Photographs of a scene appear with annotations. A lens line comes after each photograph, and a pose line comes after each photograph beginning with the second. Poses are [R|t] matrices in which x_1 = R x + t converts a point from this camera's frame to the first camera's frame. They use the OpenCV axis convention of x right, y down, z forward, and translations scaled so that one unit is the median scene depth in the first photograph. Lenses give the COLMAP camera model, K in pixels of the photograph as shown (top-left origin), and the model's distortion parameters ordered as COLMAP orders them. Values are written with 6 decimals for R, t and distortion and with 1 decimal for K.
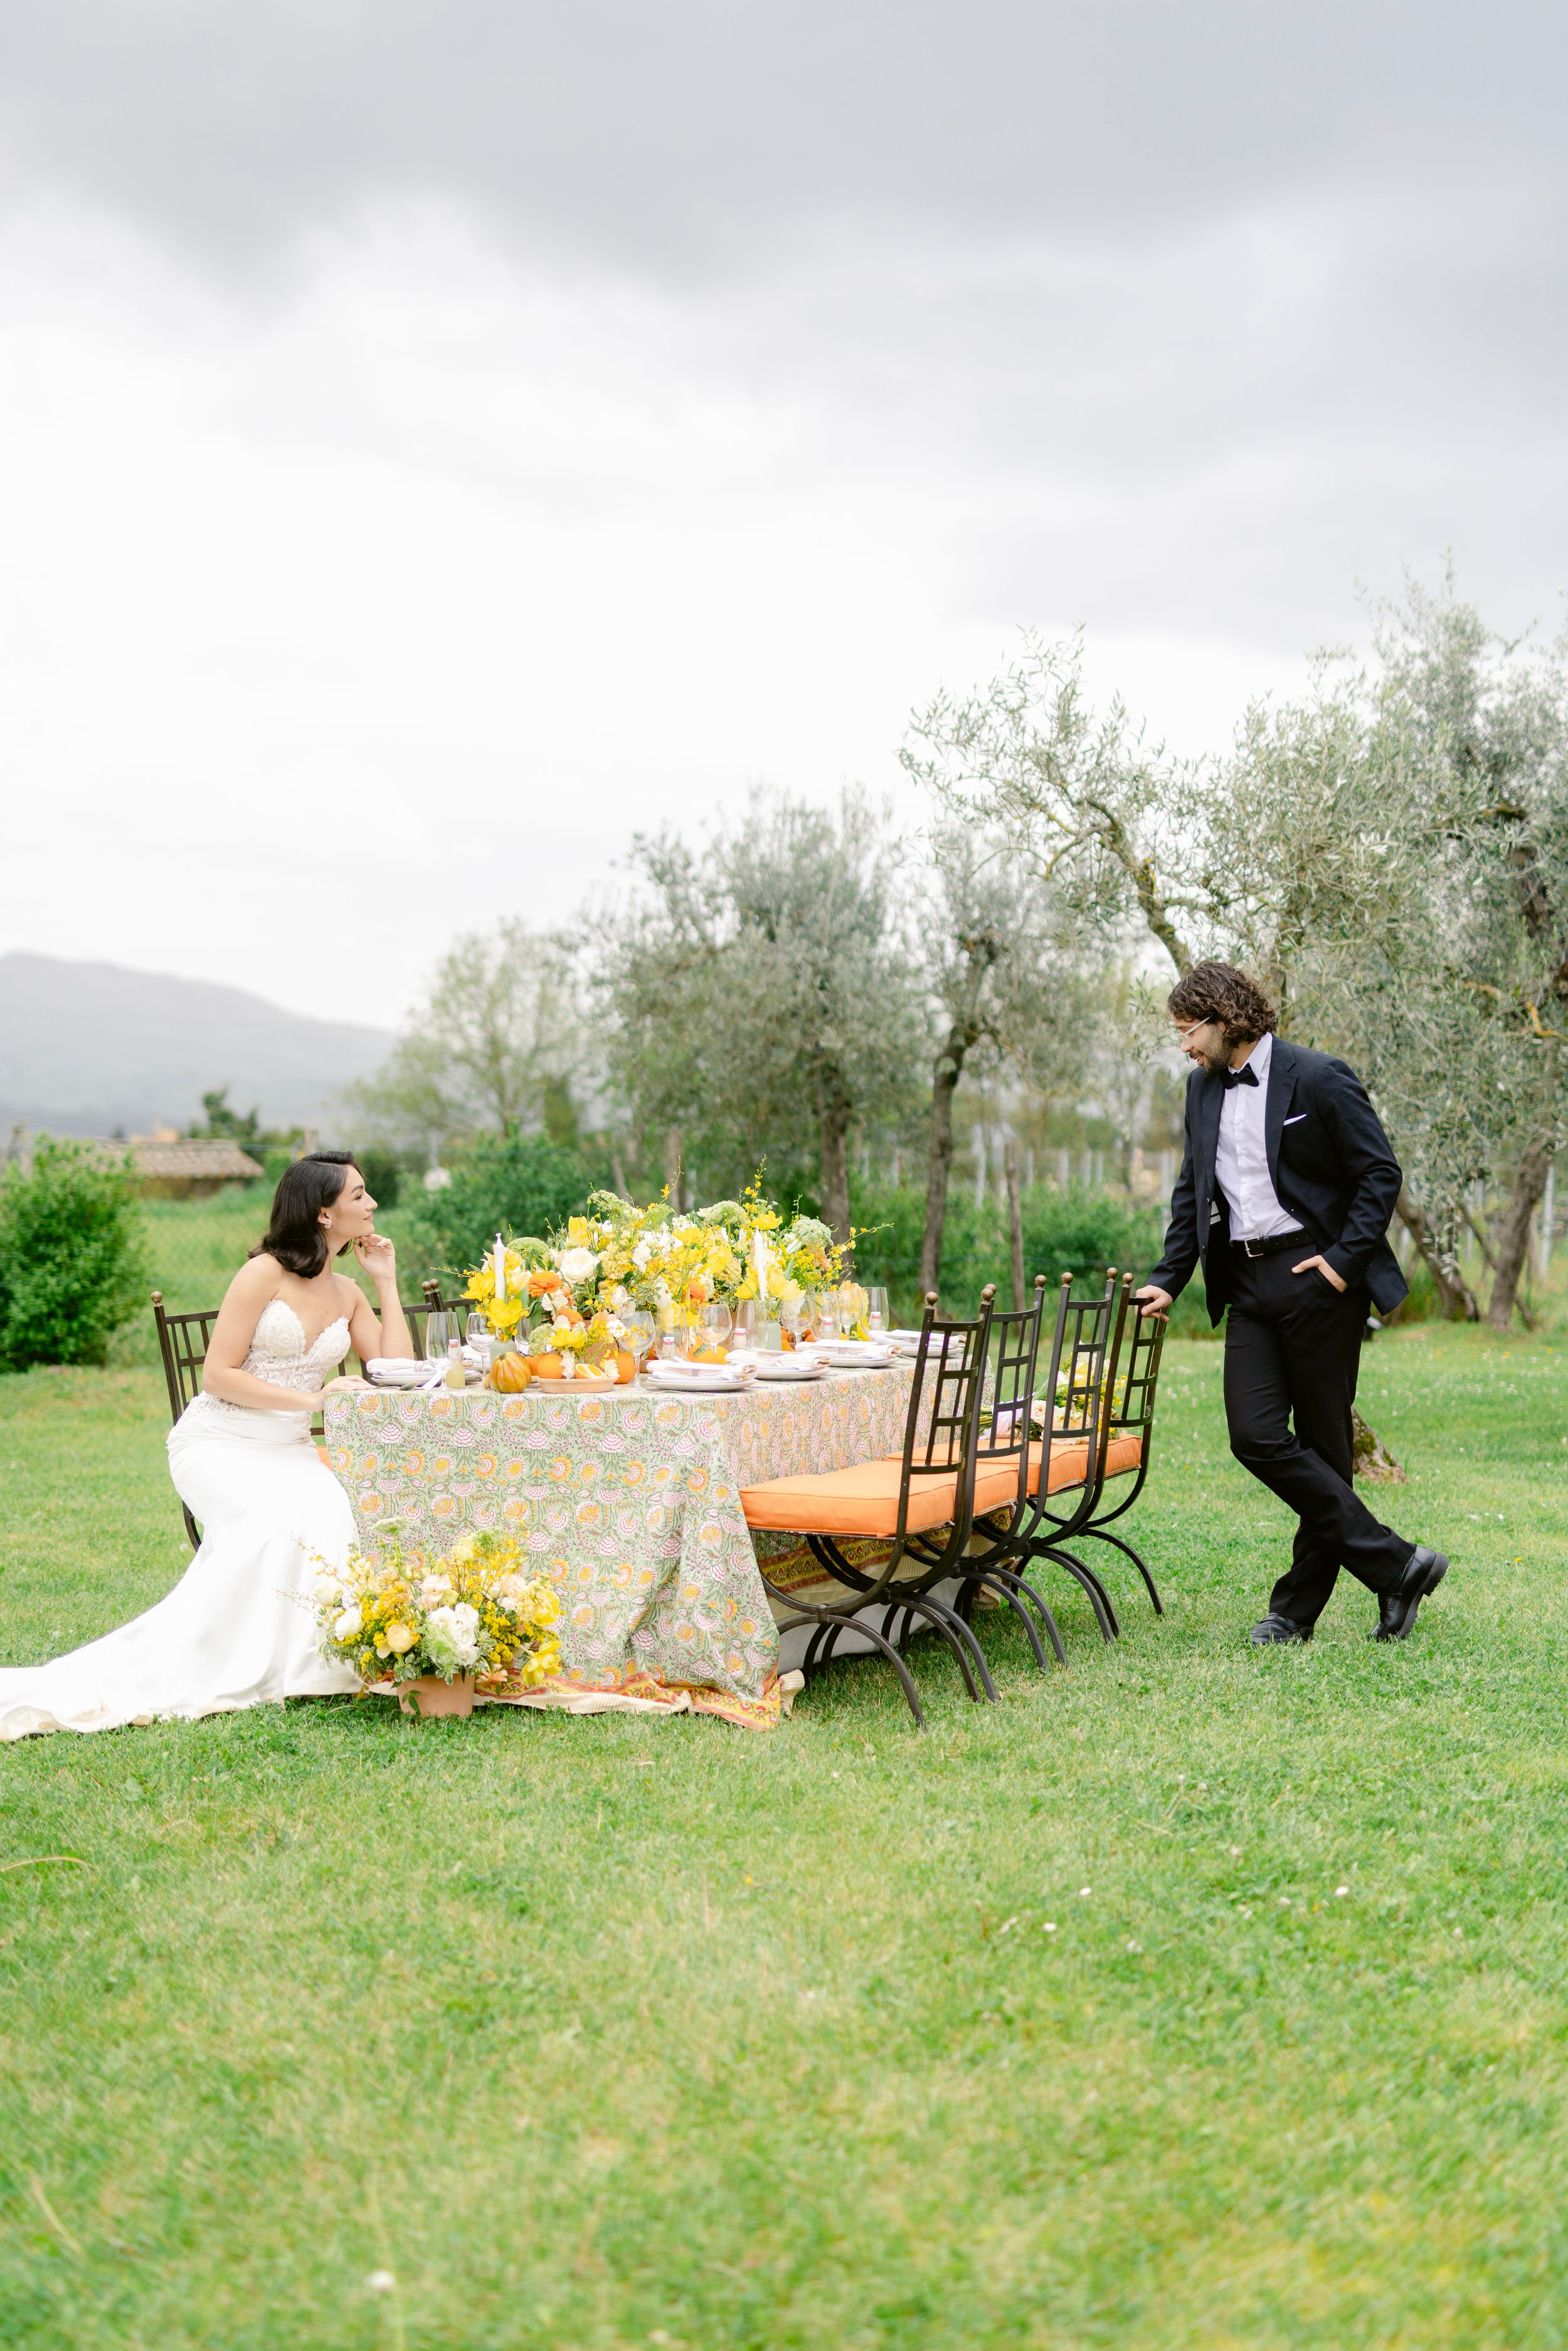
lens RADIAL K [[5441.8, 0, 784.0], [0, 5441.8, 1175.5], [0, 0, 1]] dist [-0.086397, -0.552644]
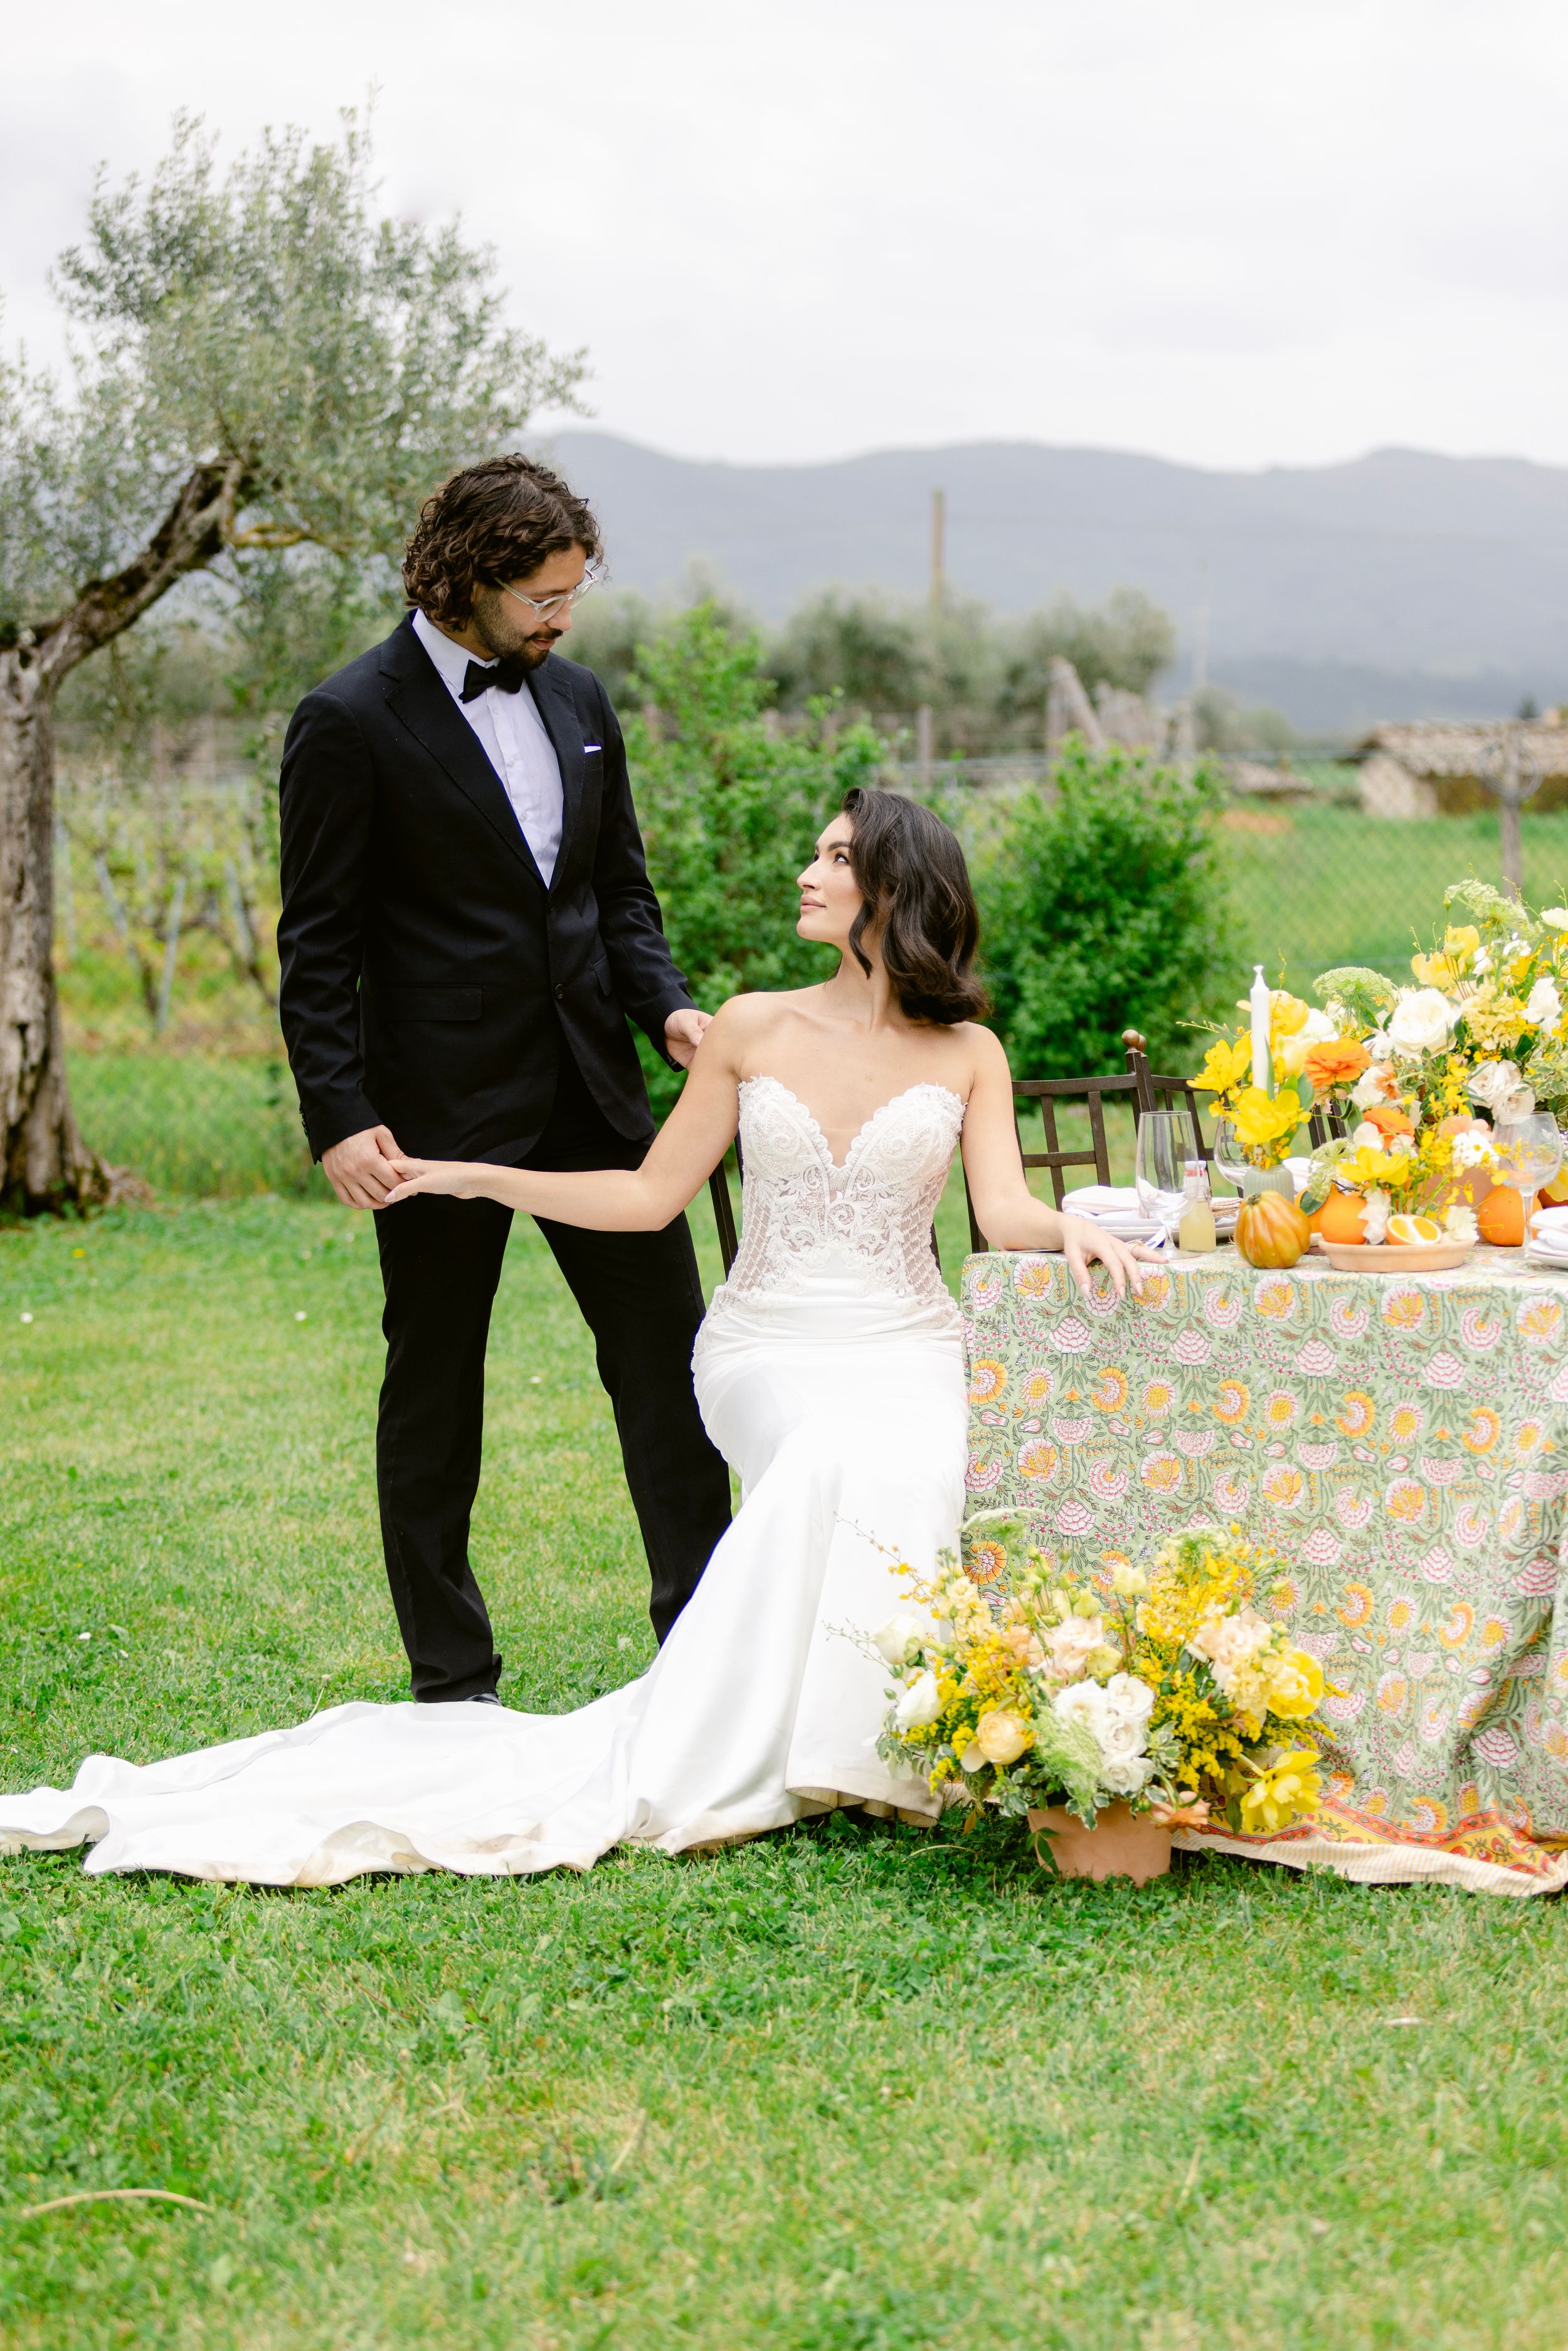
lens RADIAL K [[5441.8, 0, 784.0], [0, 5441.8, 1175.5], [0, 0, 1]] dist [-0.086397, -0.552644]
pose [[0.901092, 0.019649, -0.433182, 0.136598], [0.020534, 0.995919, 0.087888, -0.016617], [0.433141, -0.088091, 0.897011, 0.504098]]
